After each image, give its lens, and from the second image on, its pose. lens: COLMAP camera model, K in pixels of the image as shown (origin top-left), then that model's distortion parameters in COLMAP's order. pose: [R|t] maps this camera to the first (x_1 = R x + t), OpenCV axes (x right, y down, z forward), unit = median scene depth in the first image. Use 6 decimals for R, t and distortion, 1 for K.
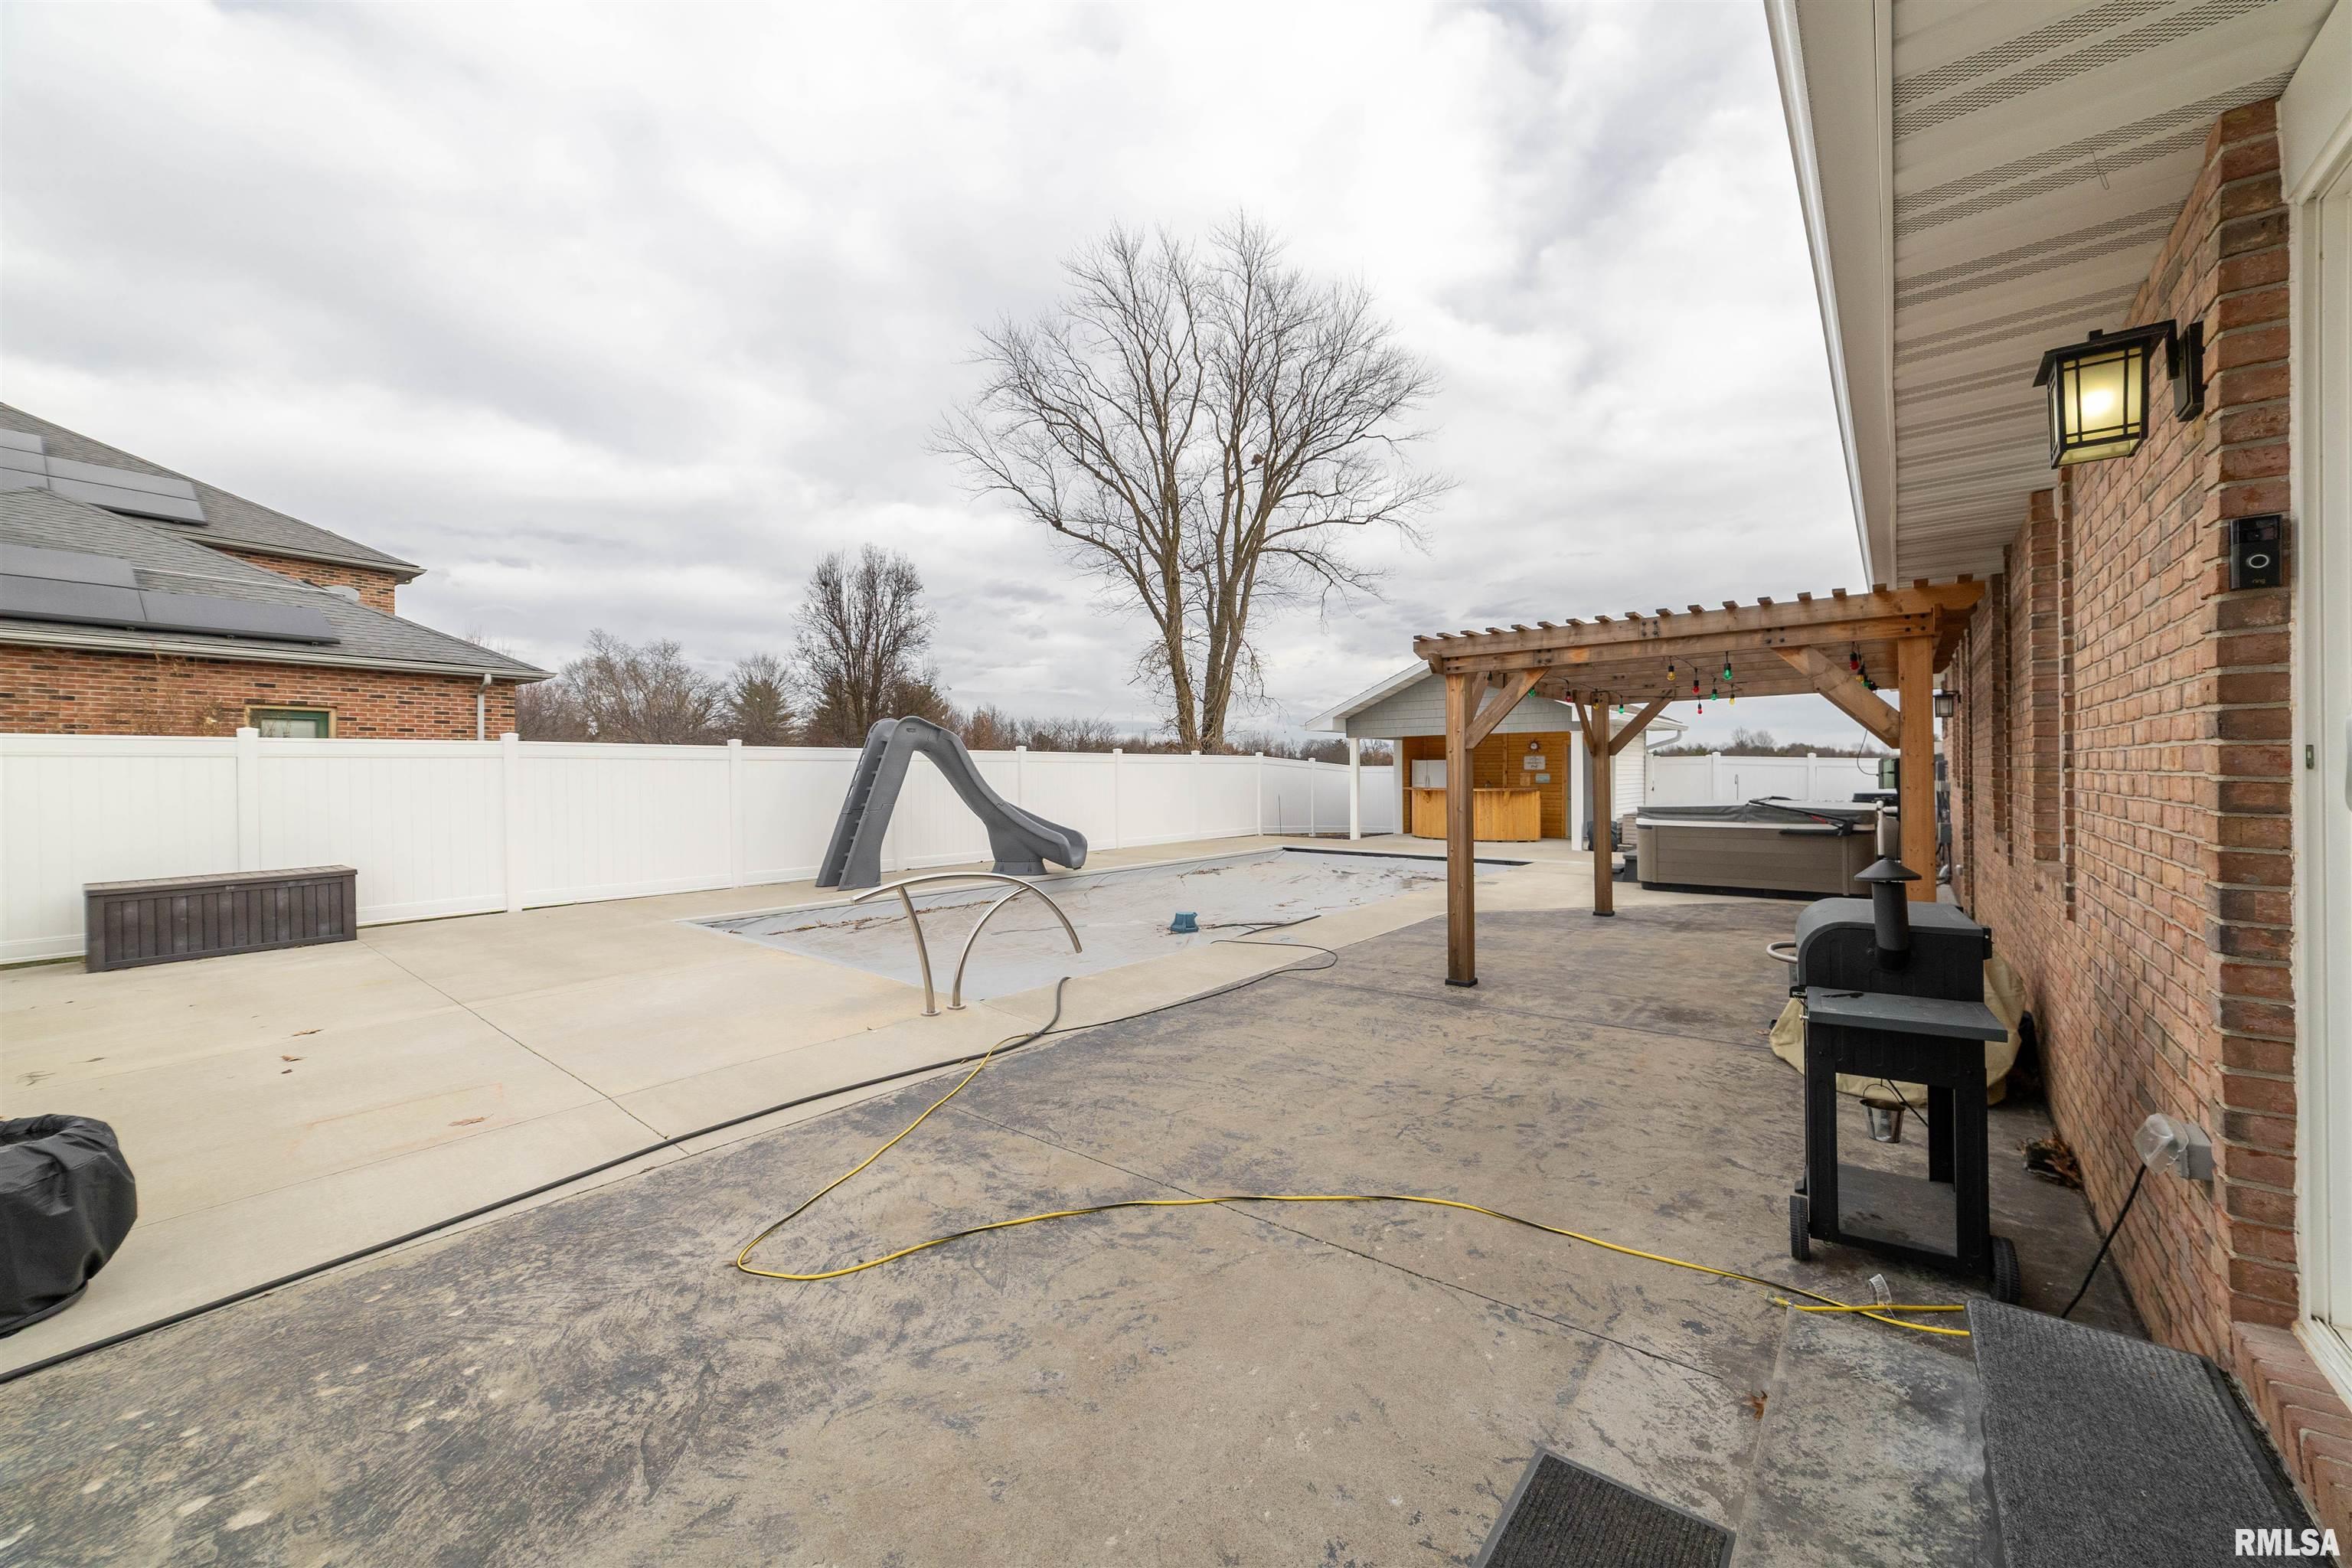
lens RADIAL K [[894.0, 0, 1187.2], [0, 894.0, 771.1], [0, 0, 1]] dist [-0.029277, 0.010599]
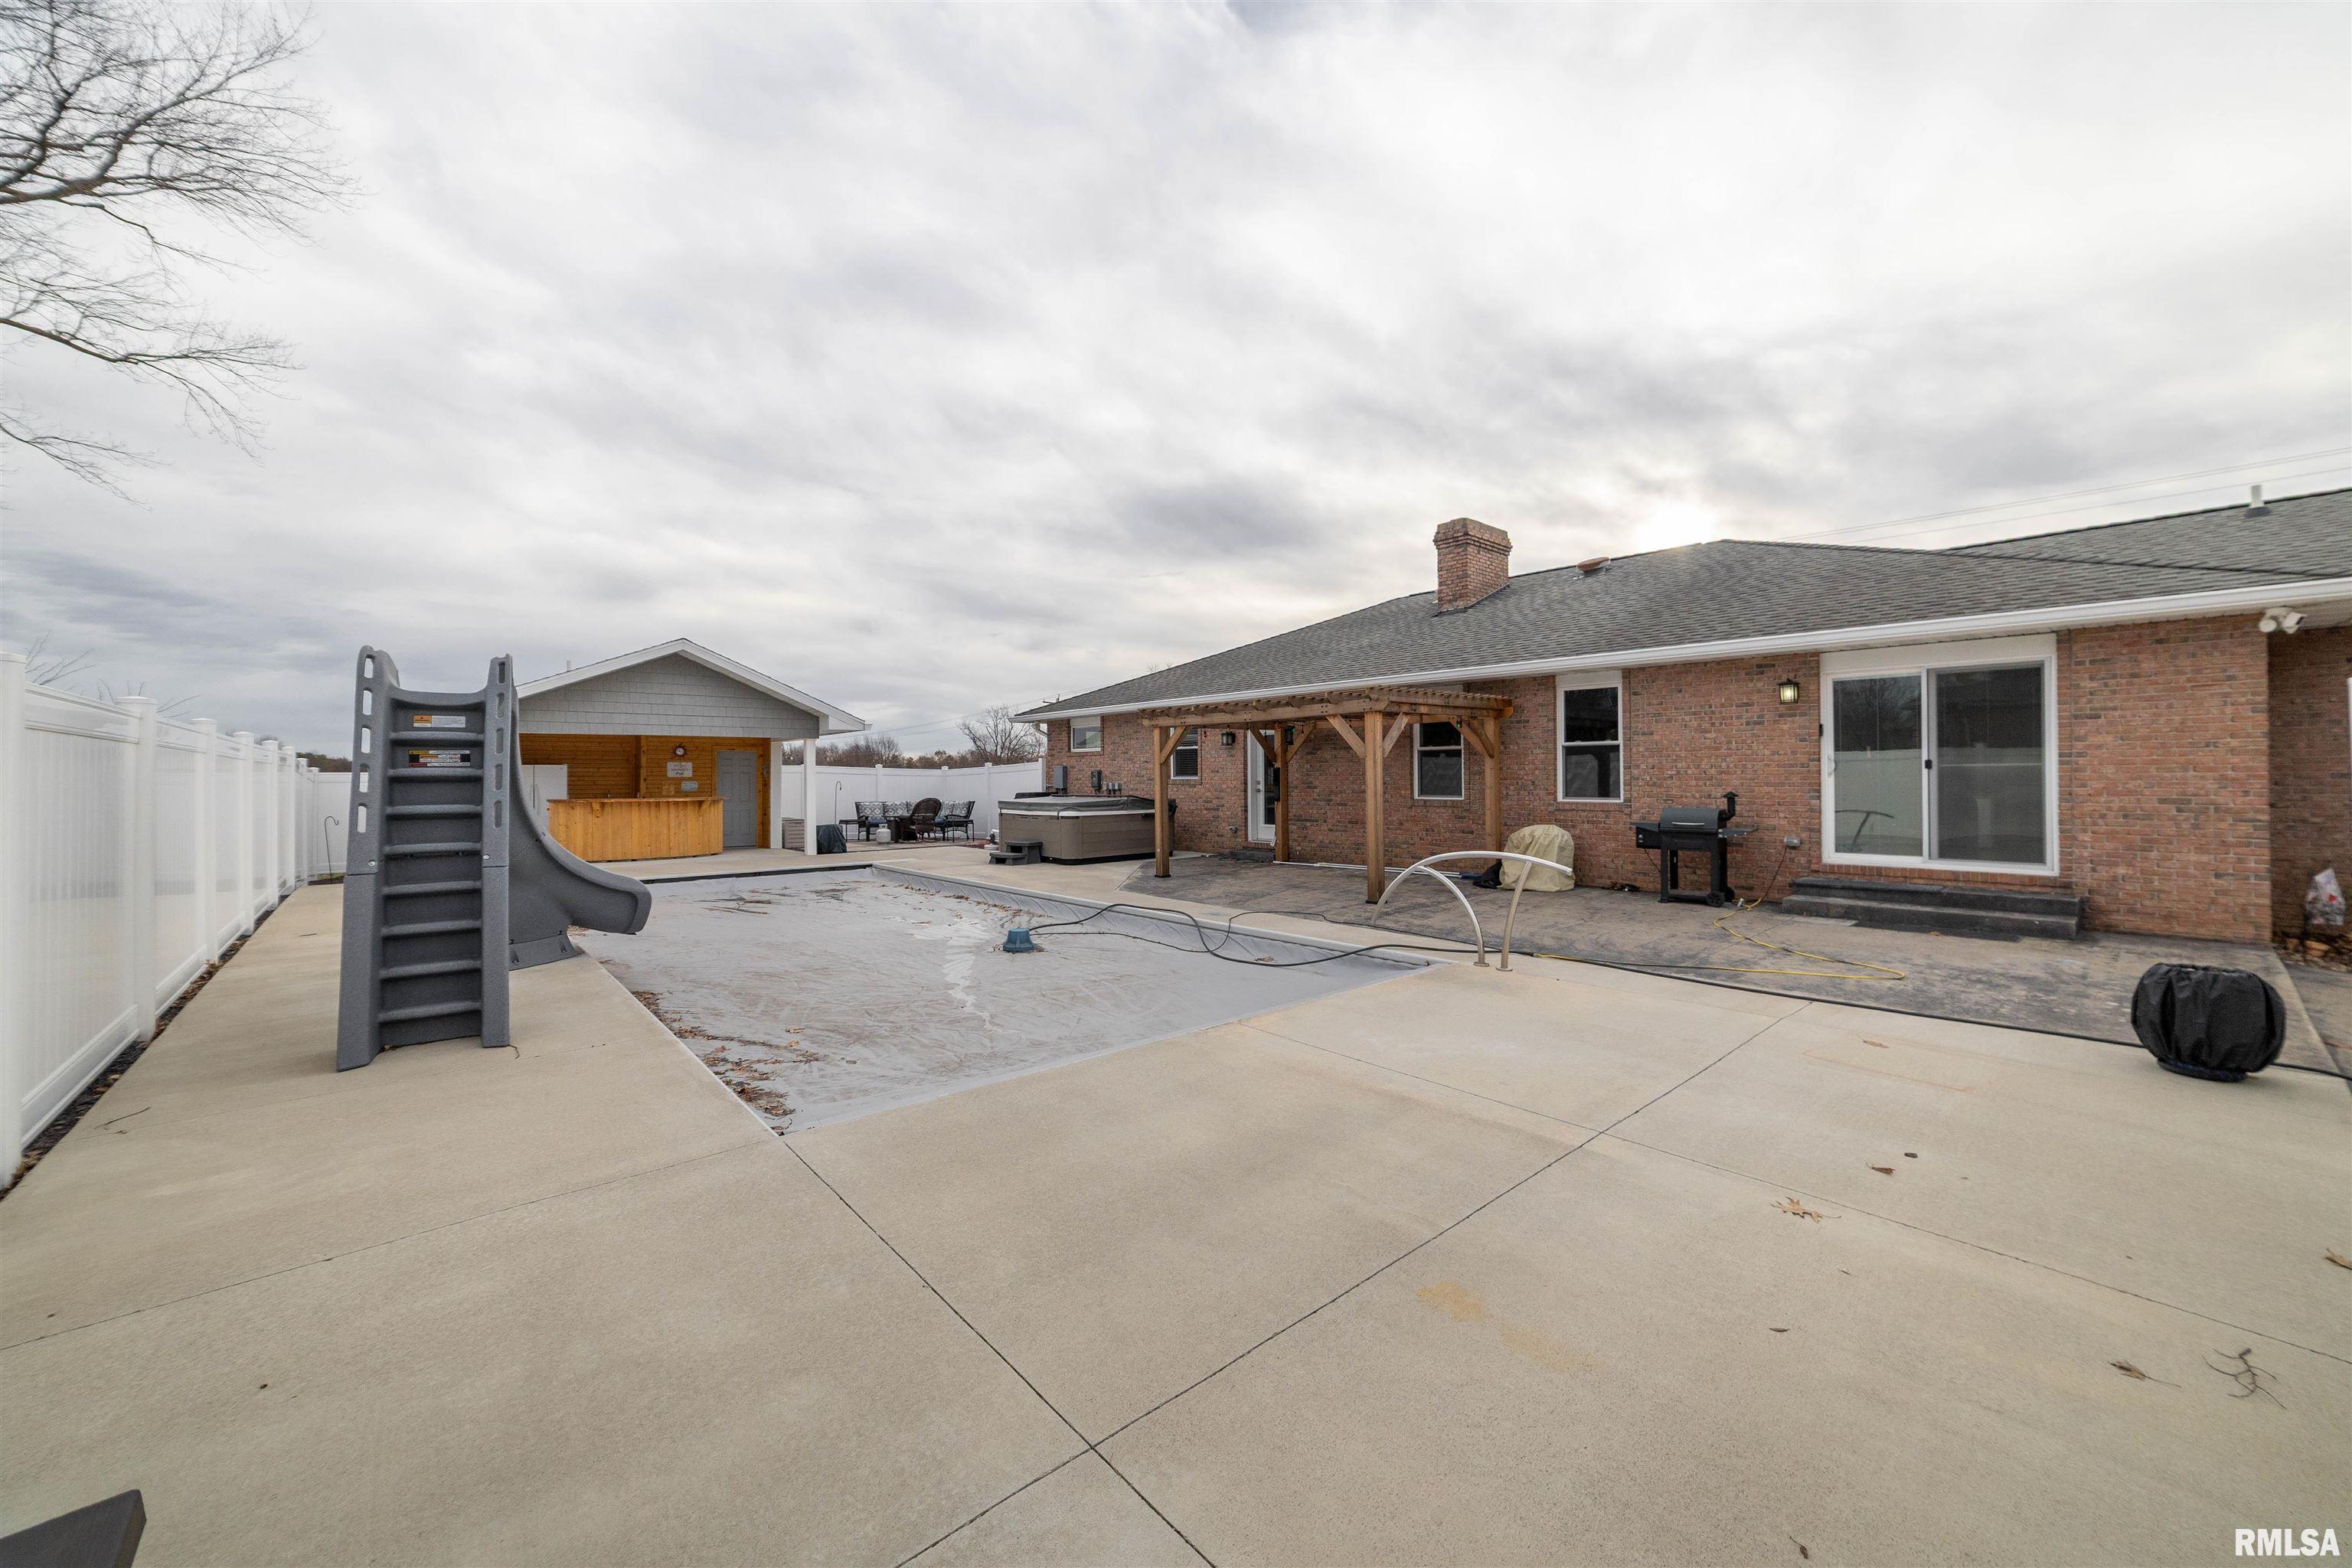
lens RADIAL K [[894.0, 0, 1187.2], [0, 894.0, 771.1], [0, 0, 1]] dist [-0.029277, 0.010599]
pose [[0.168956, 0.014718, 0.985514, -0.457152], [0.004001, 0.999870, -0.015618, 0.009265], [-0.985615, 0.006582, 0.168876, 0.357250]]
